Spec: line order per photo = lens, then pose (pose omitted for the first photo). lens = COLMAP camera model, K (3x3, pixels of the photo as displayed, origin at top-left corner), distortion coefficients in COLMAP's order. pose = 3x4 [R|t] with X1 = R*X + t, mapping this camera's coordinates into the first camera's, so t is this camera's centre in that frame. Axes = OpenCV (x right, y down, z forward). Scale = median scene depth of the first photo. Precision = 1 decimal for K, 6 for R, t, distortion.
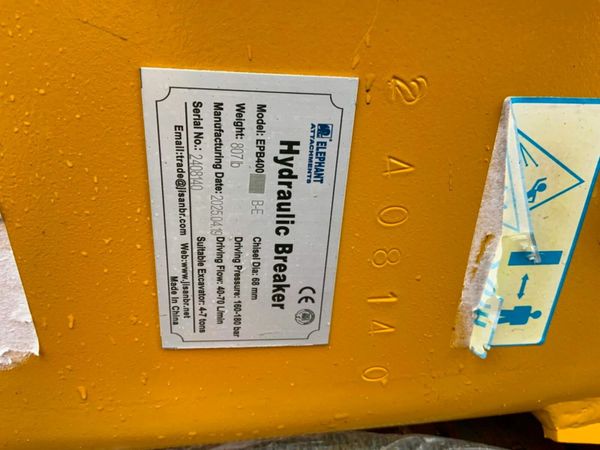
lens RADIAL K [[495.8, 0, 300.0], [0, 495.8, 225.0], [0, 0, 1]] dist [0.075095, -0.146928]
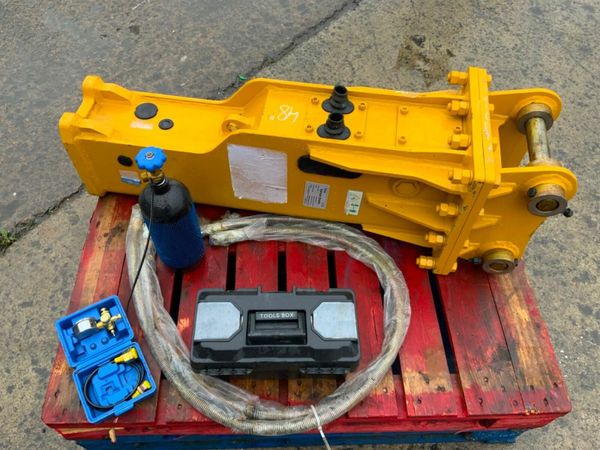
lens RADIAL K [[495.8, 0, 300.0], [0, 495.8, 225.0], [0, 0, 1]] dist [0.075095, -0.146928]
pose [[0.963903, 0.219831, -0.150220, 0.850099], [-0.129884, 0.880737, 0.455447, -2.844070], [0.232426, -0.419495, 0.877498, -5.588712]]
